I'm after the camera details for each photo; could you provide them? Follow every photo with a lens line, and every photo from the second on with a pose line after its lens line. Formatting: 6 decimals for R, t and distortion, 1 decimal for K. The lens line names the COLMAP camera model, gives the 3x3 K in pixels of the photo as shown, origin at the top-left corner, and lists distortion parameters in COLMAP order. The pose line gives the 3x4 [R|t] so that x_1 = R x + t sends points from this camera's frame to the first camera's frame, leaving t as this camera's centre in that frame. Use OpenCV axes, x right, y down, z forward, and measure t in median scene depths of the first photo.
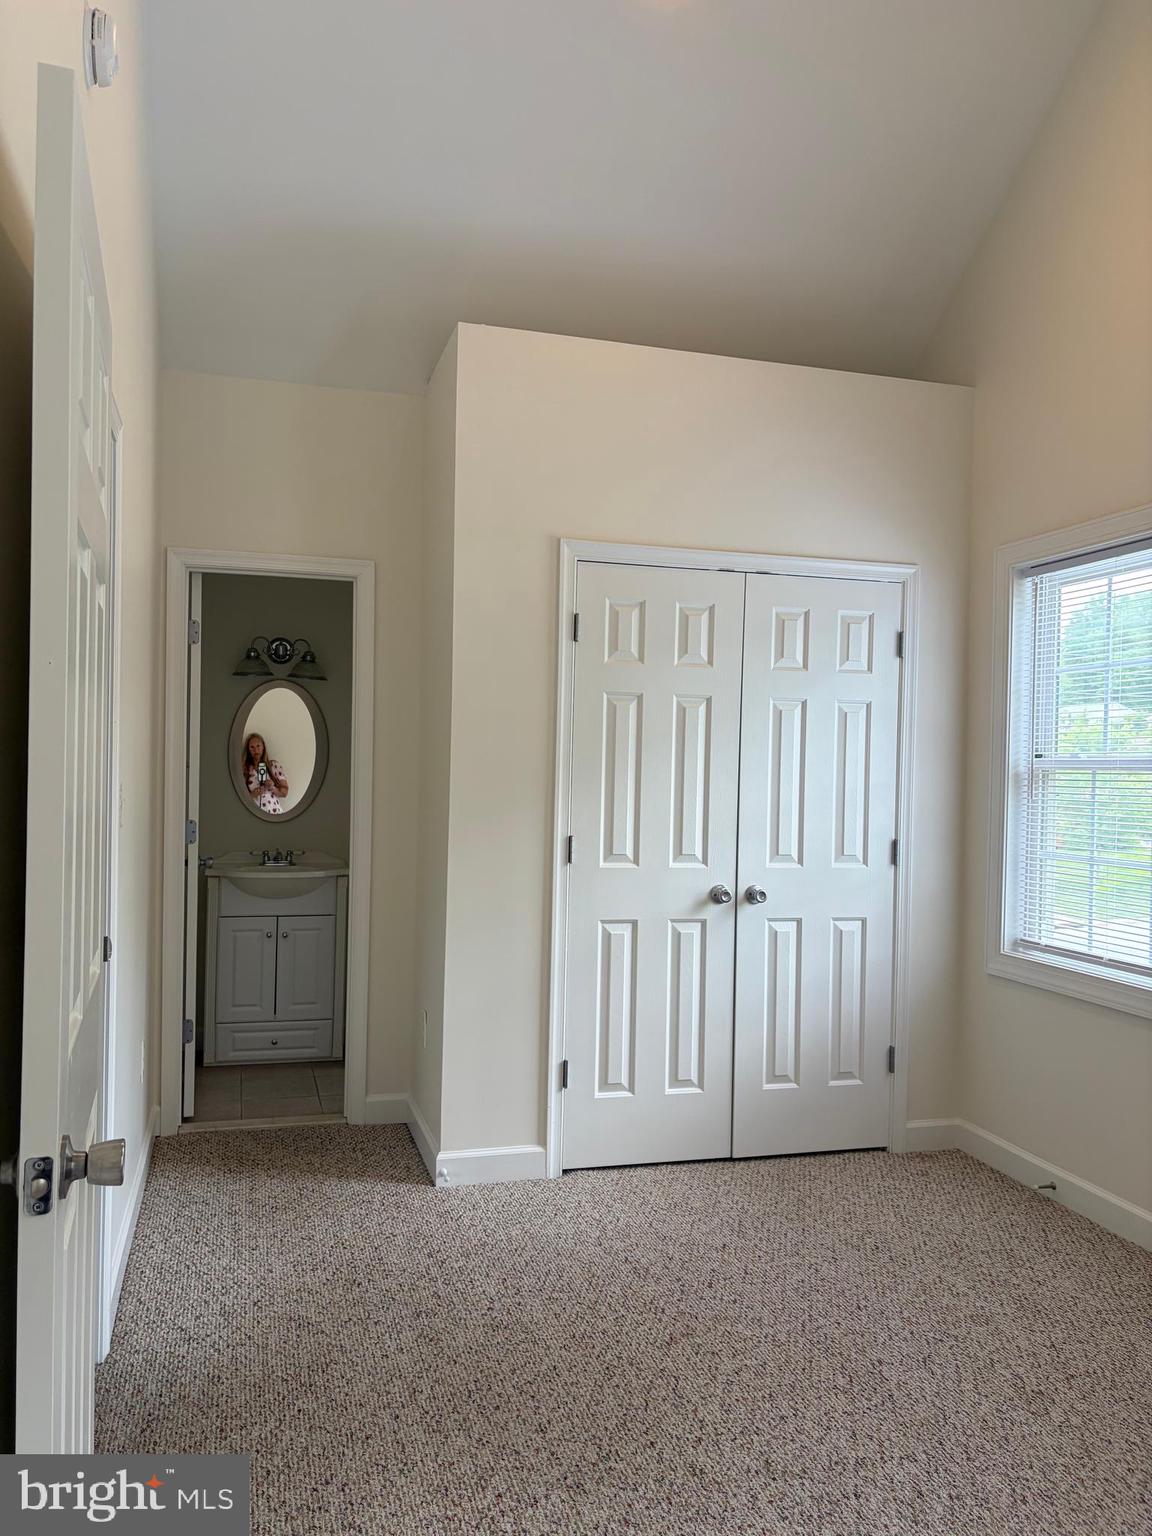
lens RADIAL K [[1150.3, 0, 572.0], [0, 1150.3, 776.5], [0, 0, 1]] dist [0.042281, -0.048708]
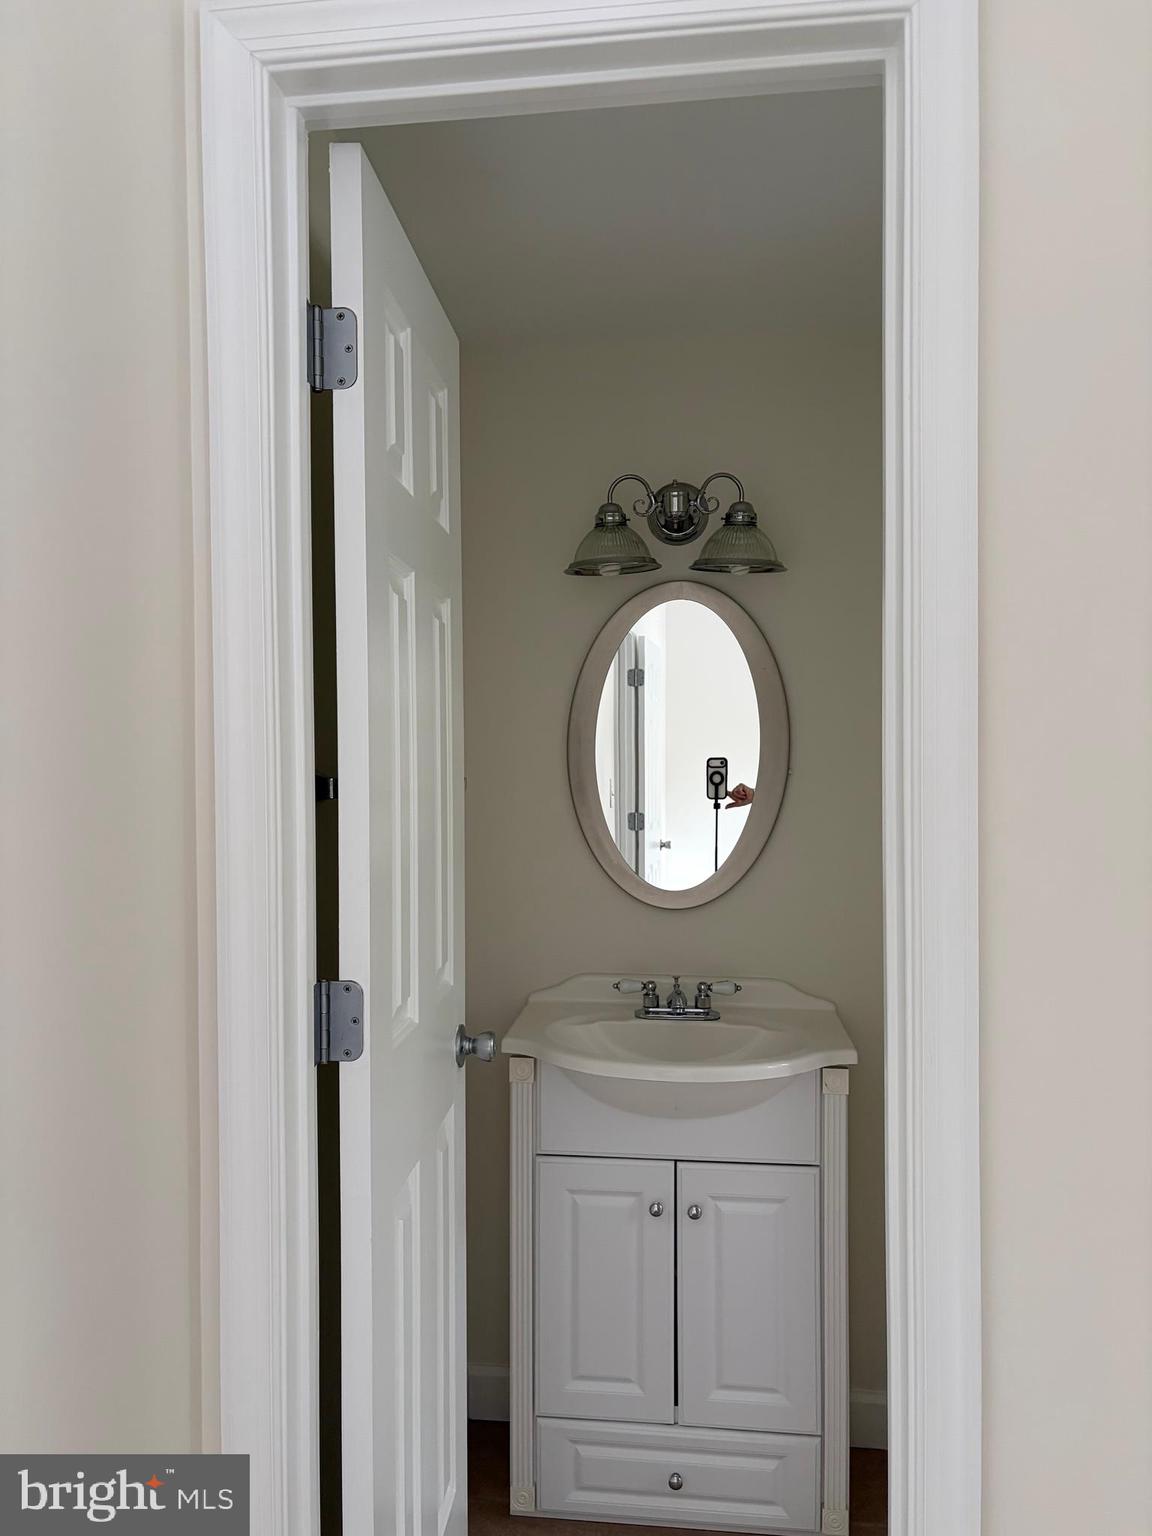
lens RADIAL K [[1150.3, 0, 572.0], [0, 1150.3, 776.5], [0, 0, 1]] dist [0.042281, -0.048708]
pose [[0.923002, -0.020513, -0.384249, -0.129165], [0.020118, 0.999785, -0.005050, -0.009524], [0.384270, -0.003069, 0.923216, 0.603412]]
